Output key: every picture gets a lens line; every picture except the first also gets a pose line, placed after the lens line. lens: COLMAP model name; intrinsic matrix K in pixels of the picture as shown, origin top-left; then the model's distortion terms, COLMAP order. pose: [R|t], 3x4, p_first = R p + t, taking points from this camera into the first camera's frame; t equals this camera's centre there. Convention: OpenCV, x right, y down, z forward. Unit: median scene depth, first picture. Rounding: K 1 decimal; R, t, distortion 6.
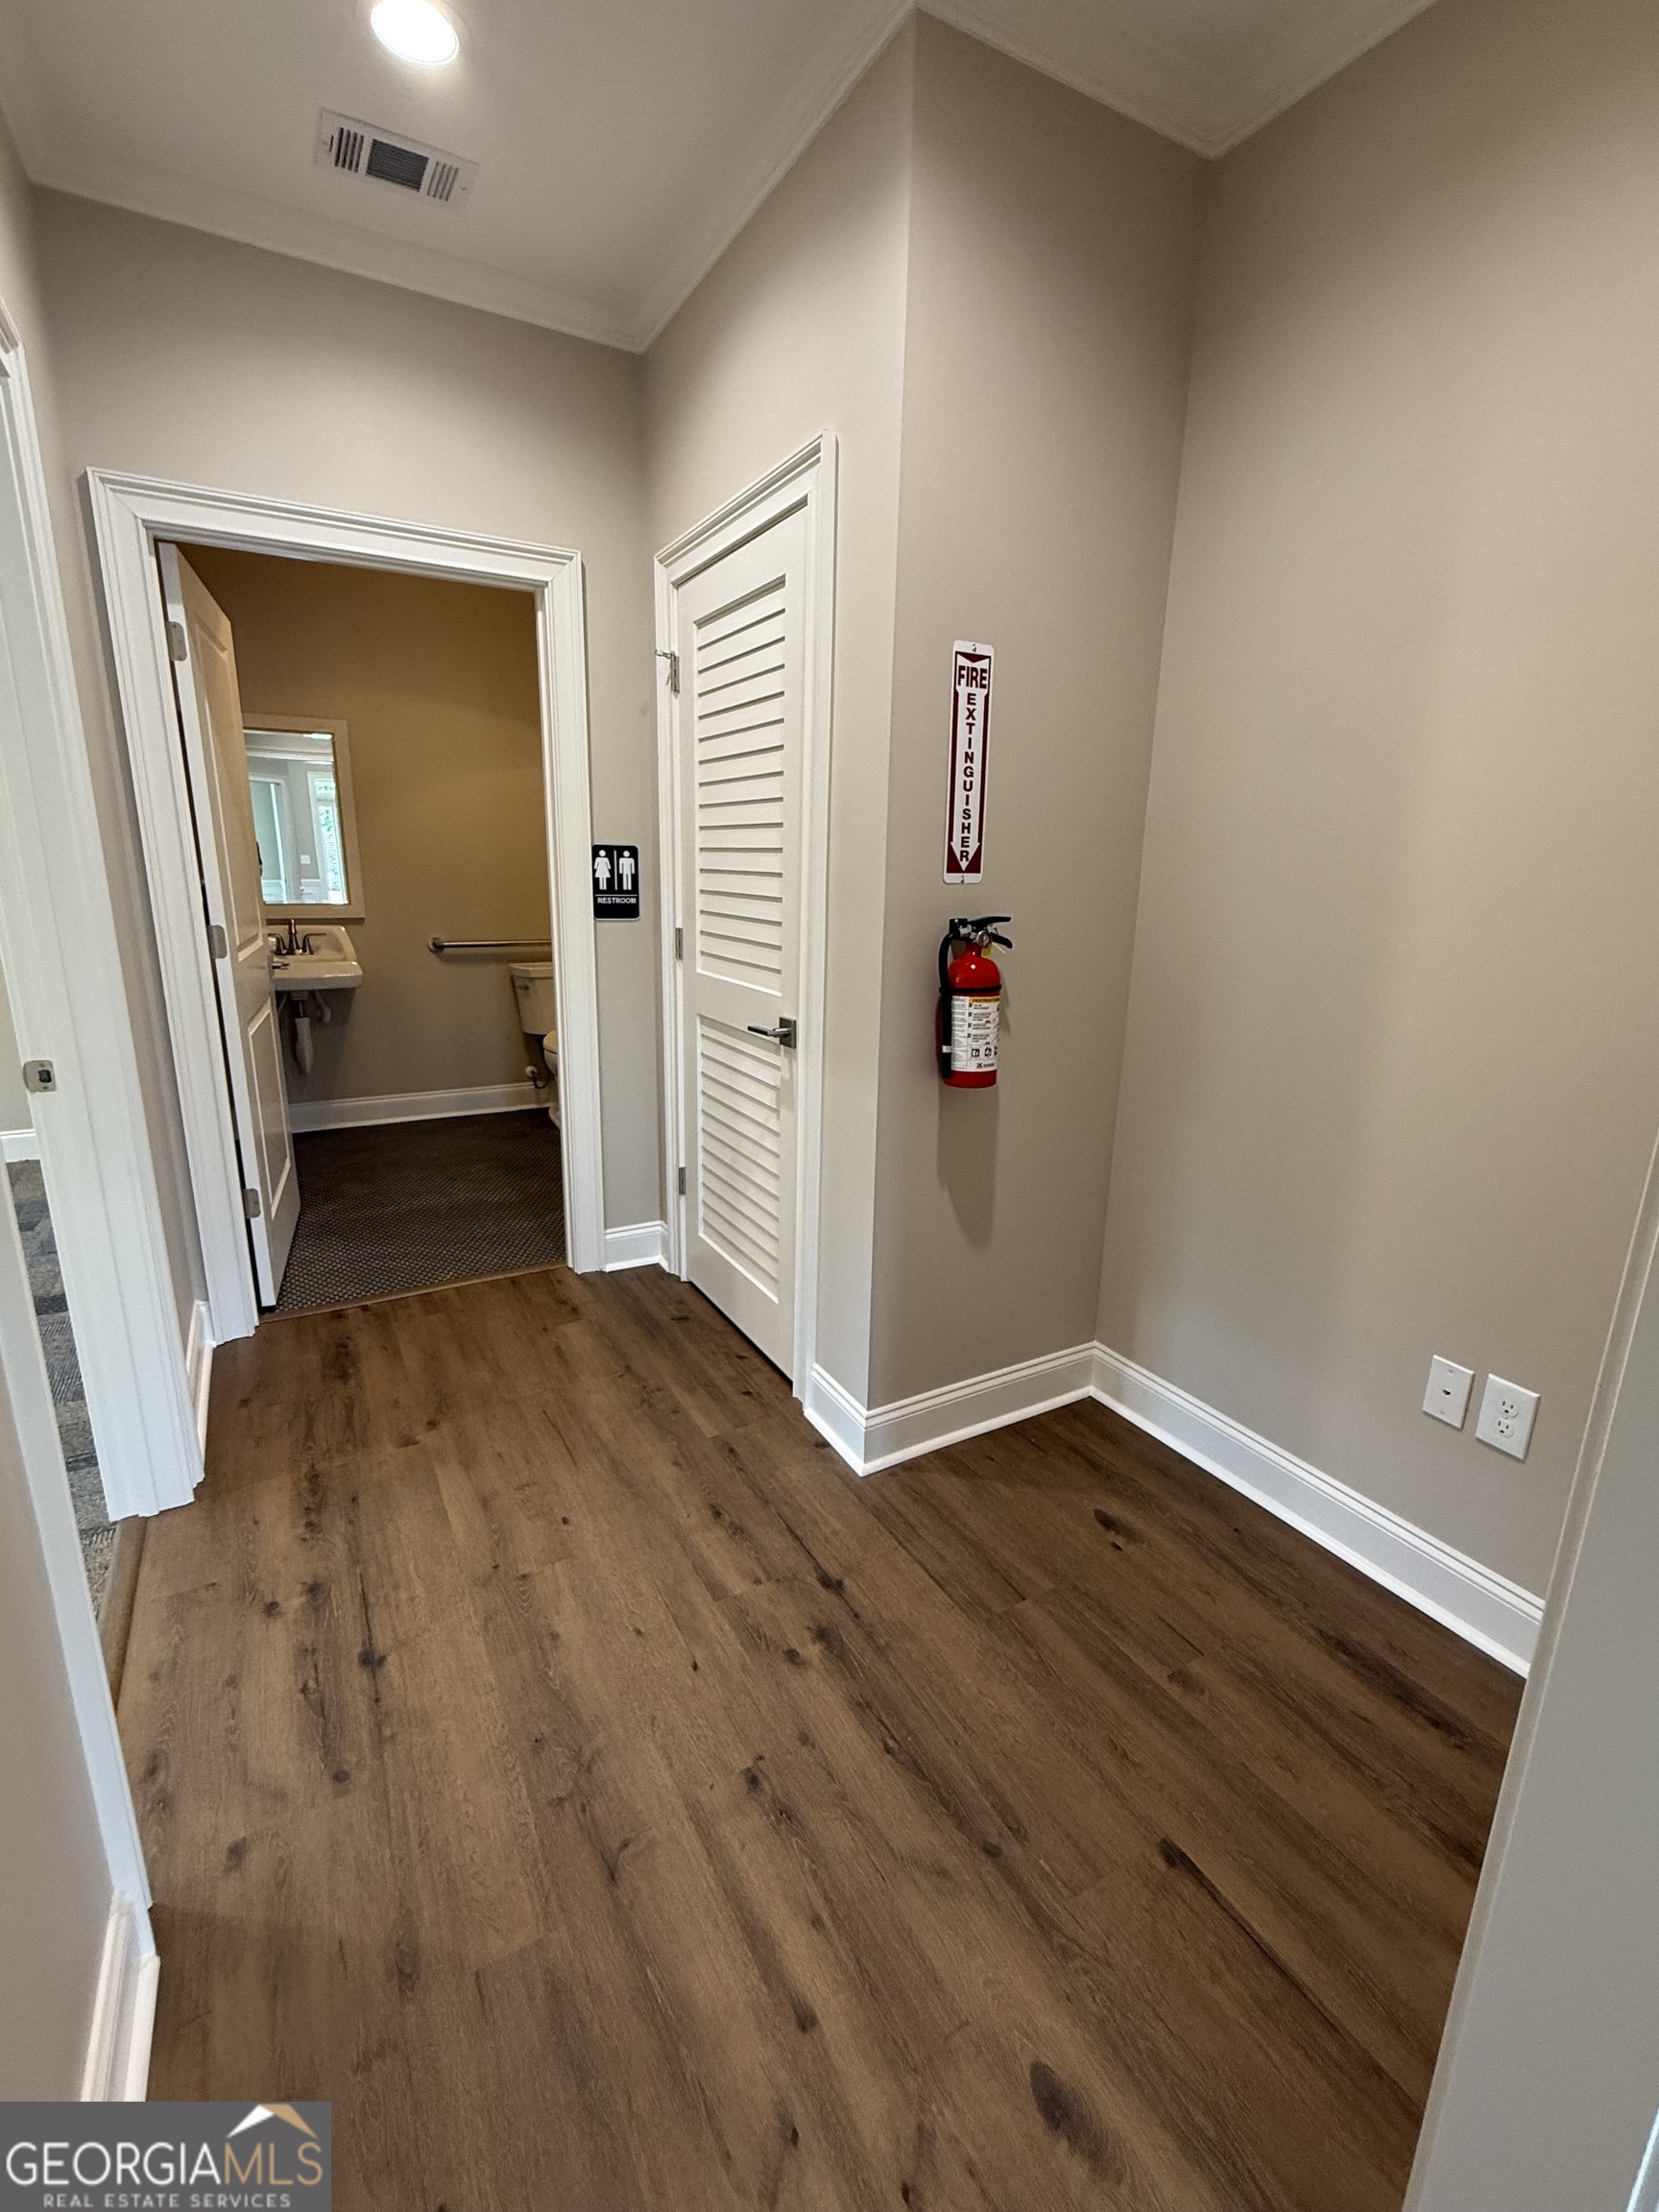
lens RADIAL K [[967.4, 0, 834.5], [0, 967.4, 1105.0], [0, 0, 1]] dist [-0.000933, -0.000364]
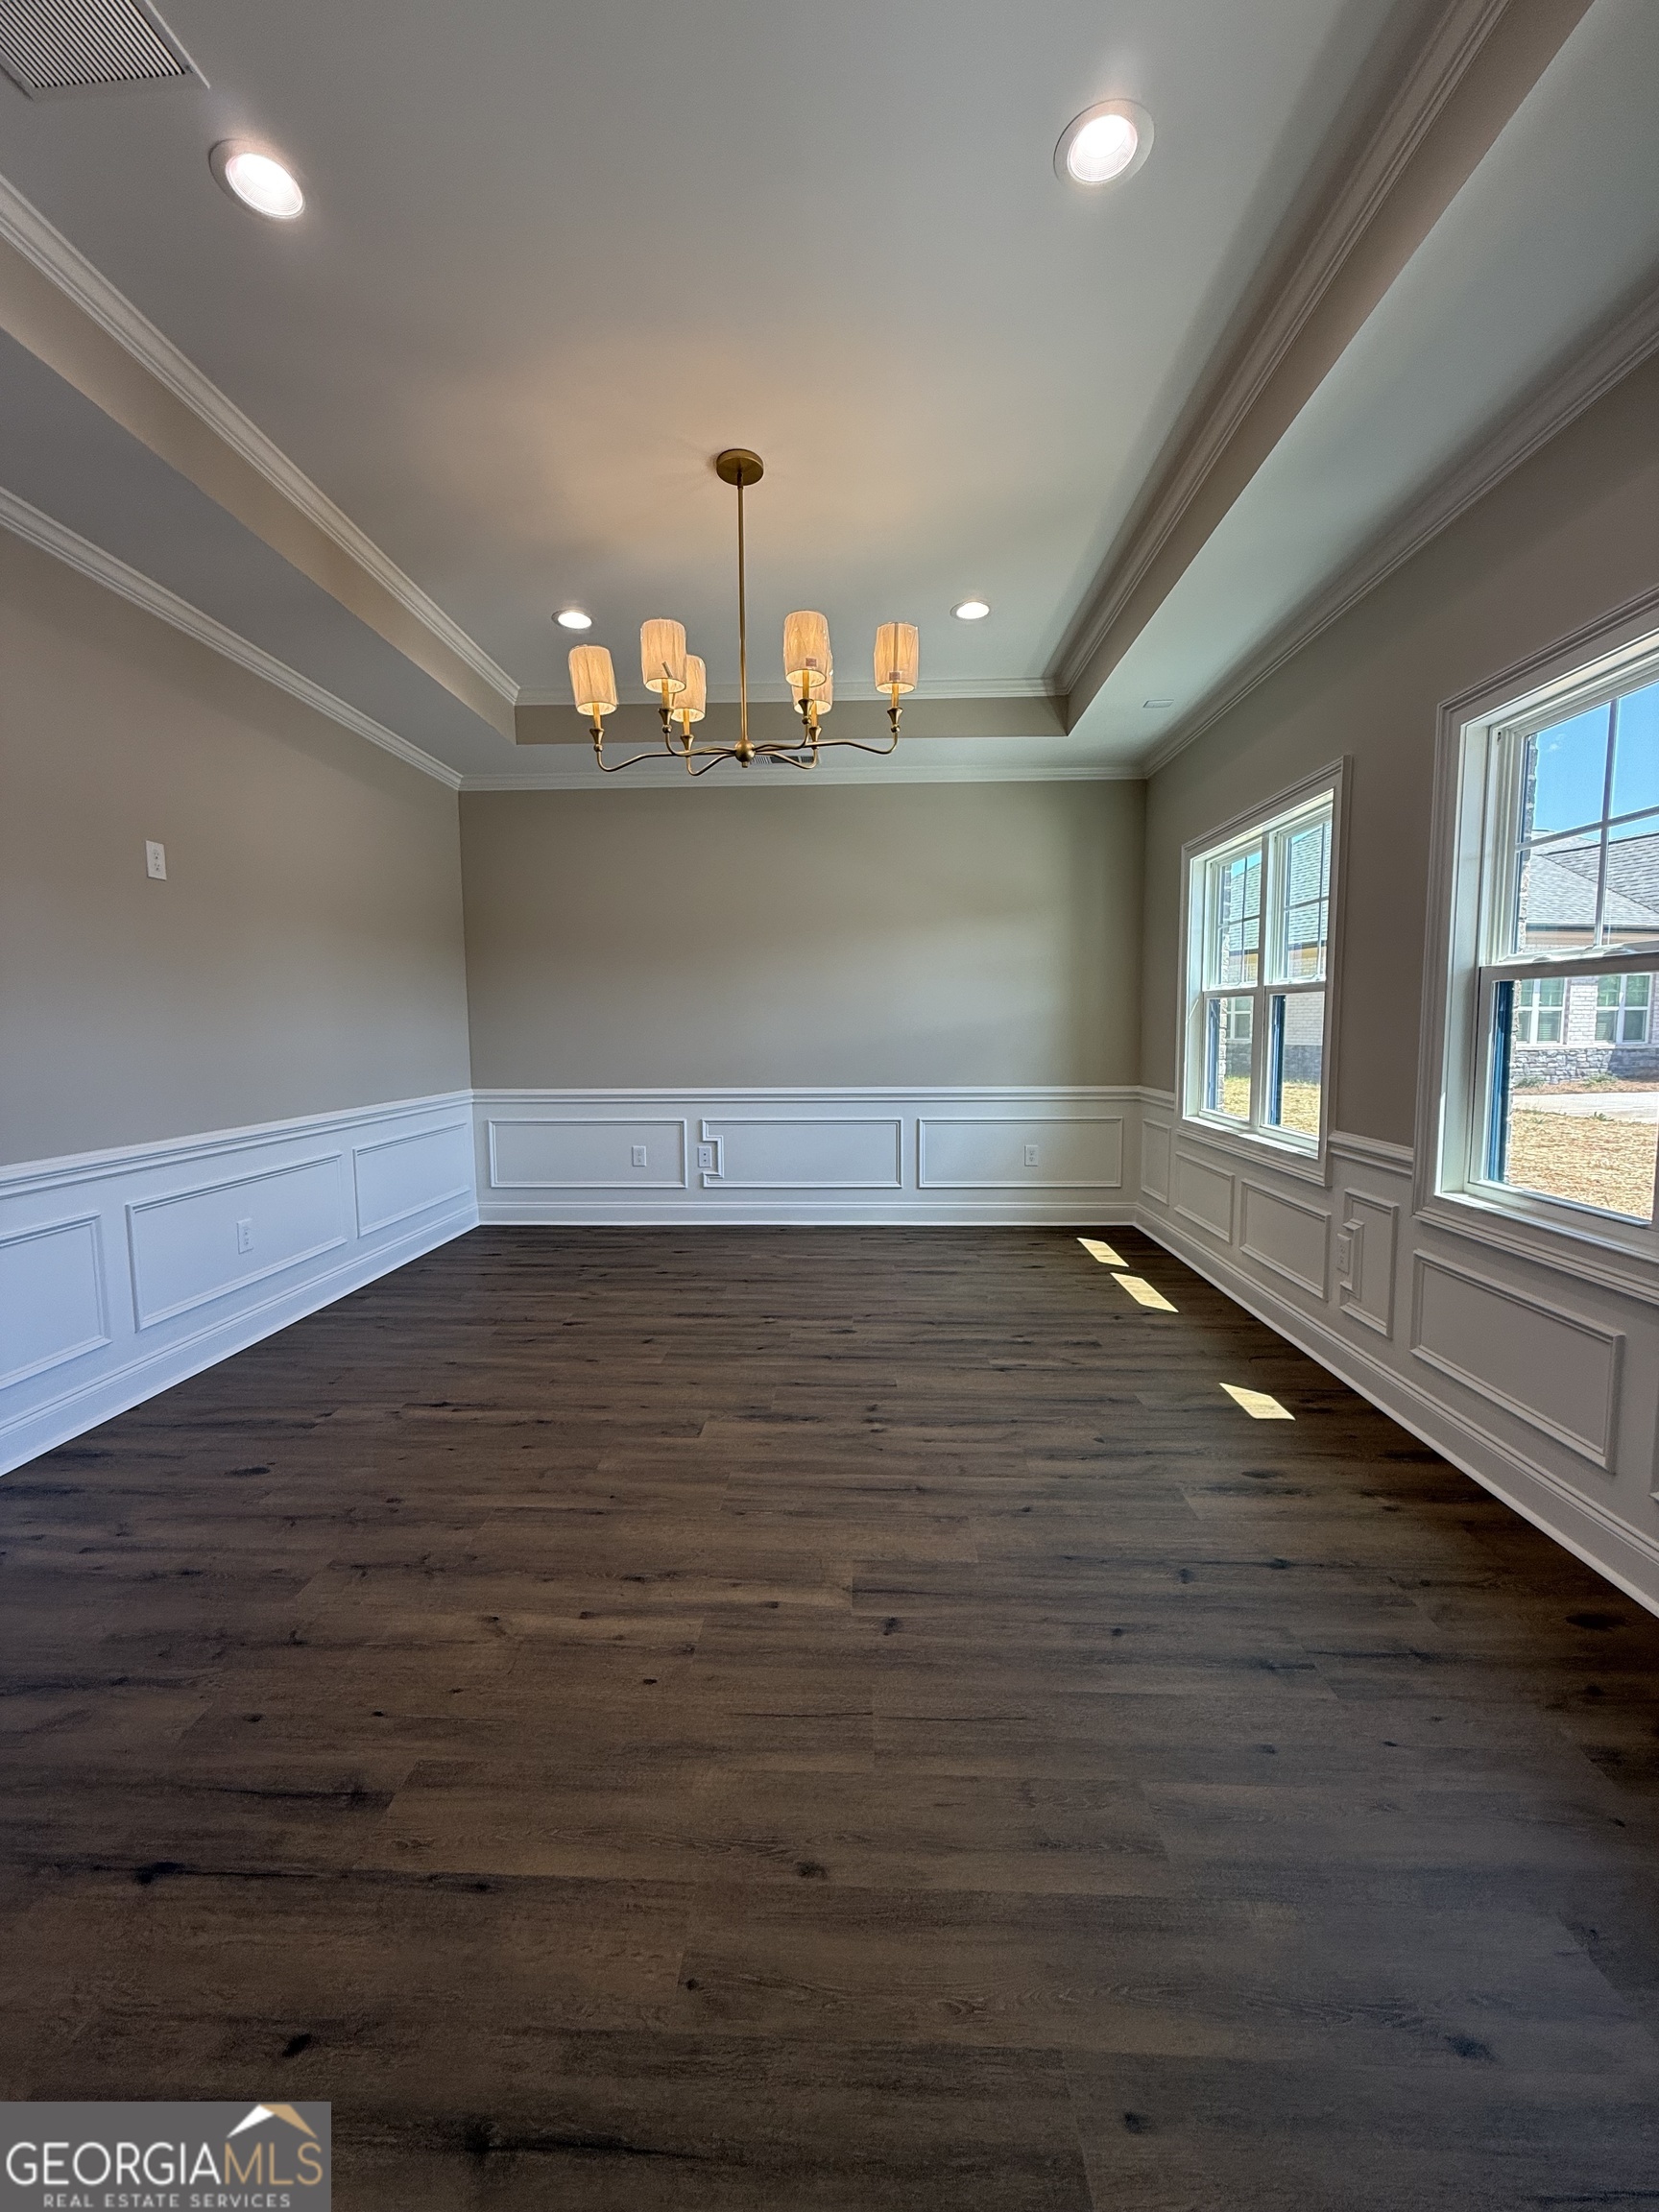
lens RADIAL K [[888.4, 0, 831.3], [0, 888.4, 1105.1], [0, 0, 1]] dist [0.002169, 0.000251]
pose [[-0.525393, 0.056290, -0.848996, 0.198593], [-0.215795, 0.956370, 0.196952, -0.242430], [0.823040, 0.286686, -0.490322, 1.128749]]
